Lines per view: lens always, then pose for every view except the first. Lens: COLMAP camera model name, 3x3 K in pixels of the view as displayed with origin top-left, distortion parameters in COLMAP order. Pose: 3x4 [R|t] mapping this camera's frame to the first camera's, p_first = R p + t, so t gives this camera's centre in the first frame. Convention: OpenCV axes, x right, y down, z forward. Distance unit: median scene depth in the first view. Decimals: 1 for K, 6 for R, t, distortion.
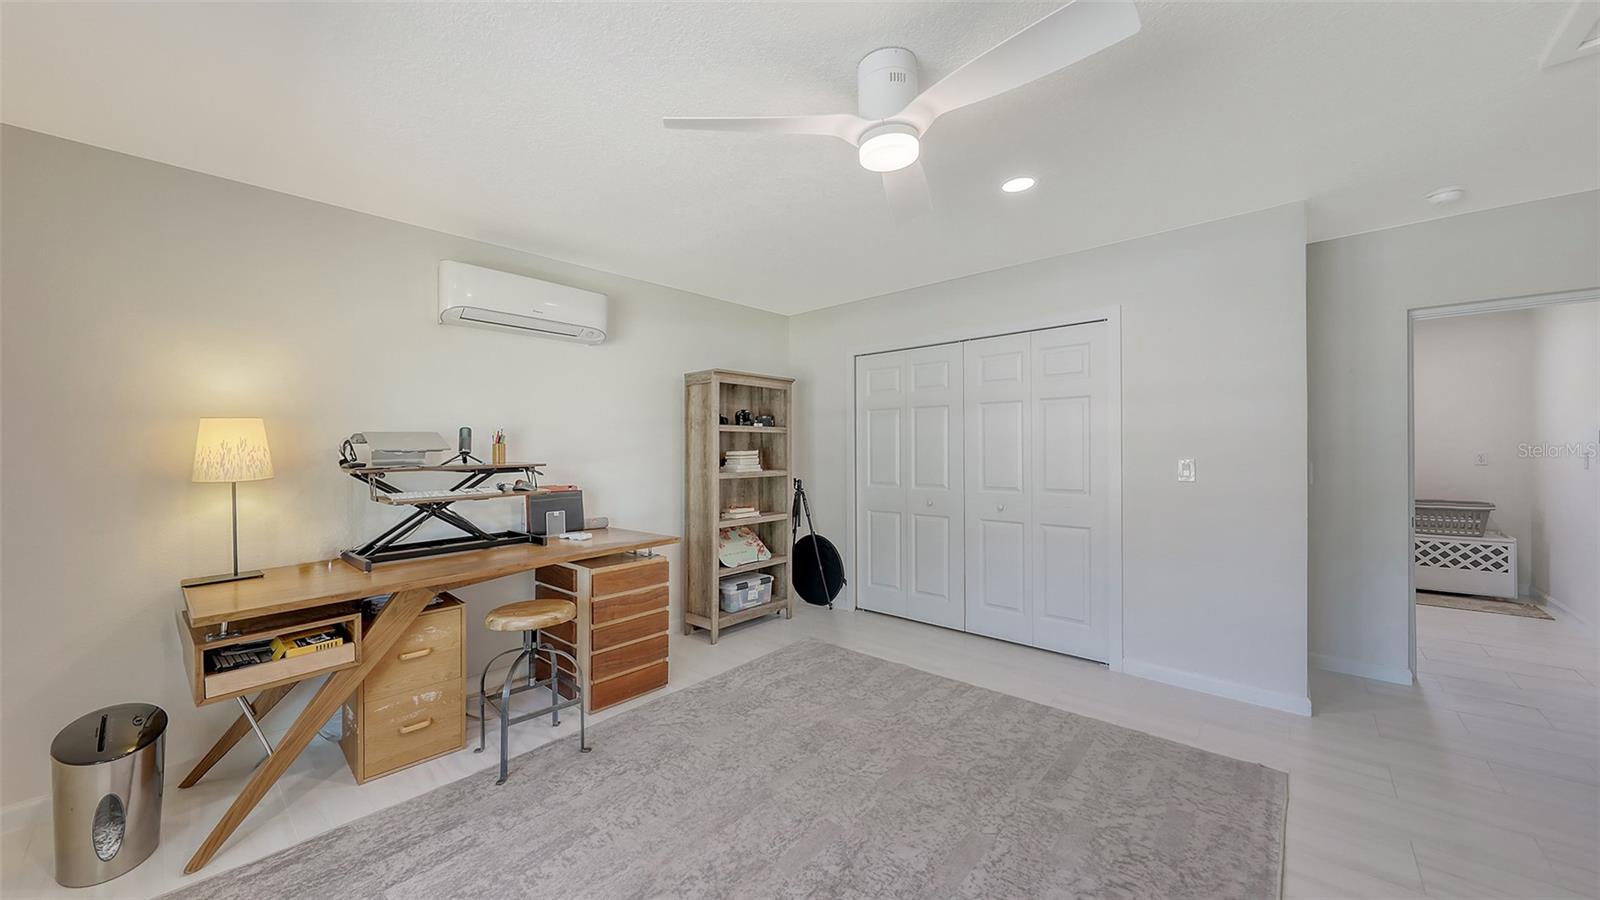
lens RADIAL K [[567.3, 0, 805.1], [0, 567.3, 448.1], [0, 0, 1]] dist [0.002407, 0.000044]
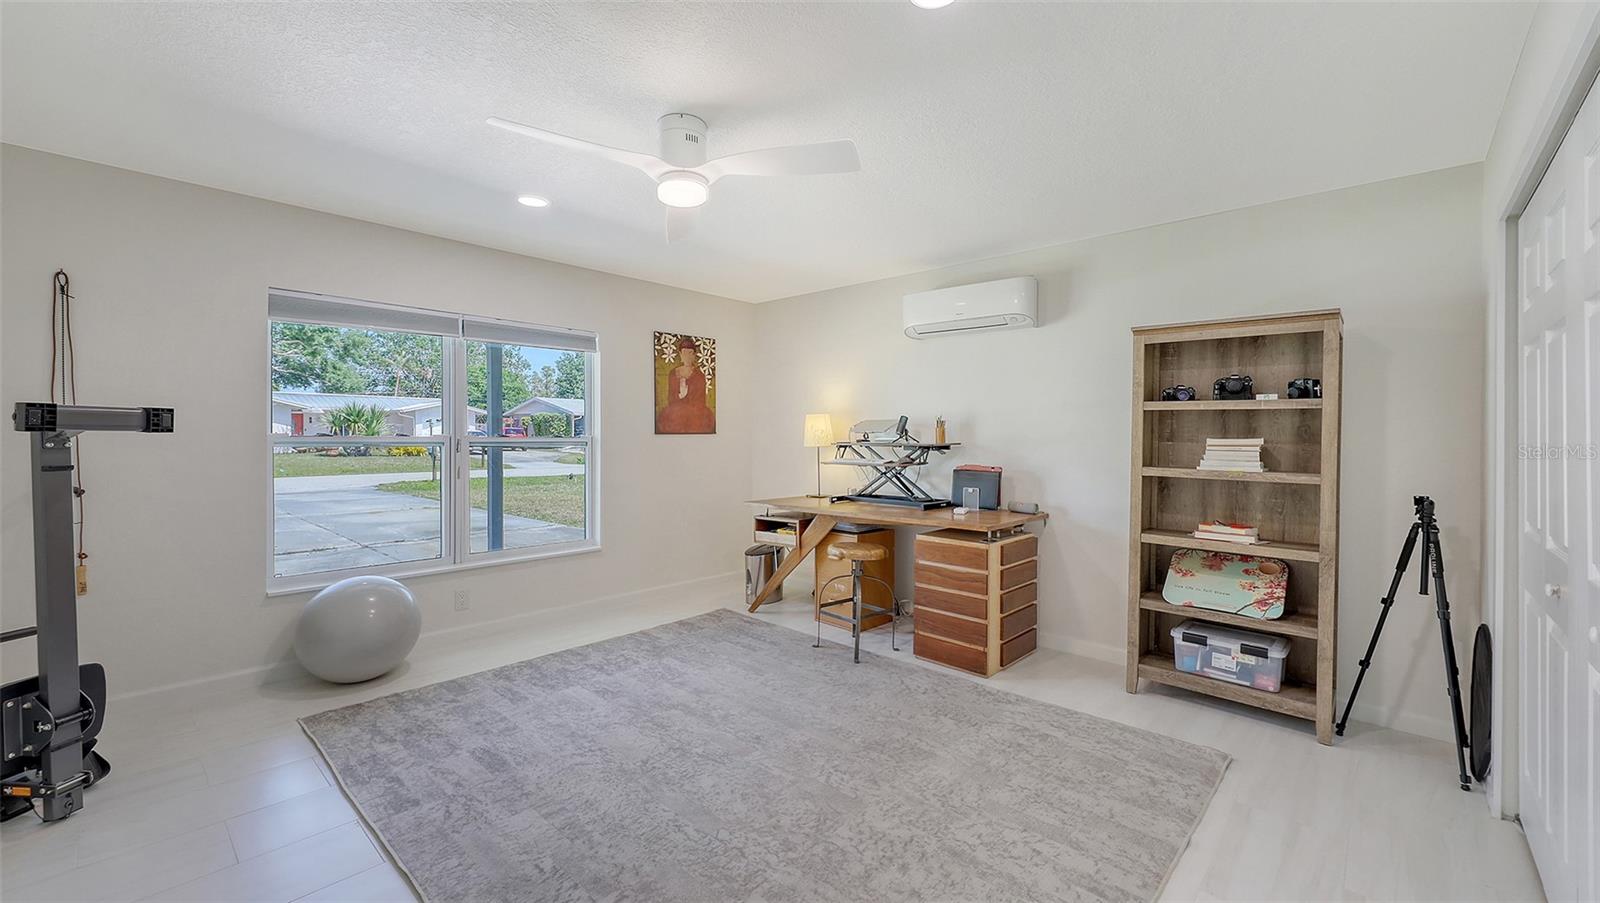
lens RADIAL K [[640.1, 0, 805.4], [0, 640.1, 436.7], [0, 0, 1]] dist [-0.002356, -0.000171]
pose [[-0.020484, 0.010825, -0.999732, 0.878227], [-0.010686, 0.999882, 0.011046, -0.000762], [0.999733, 0.010910, -0.020366, 0.734545]]
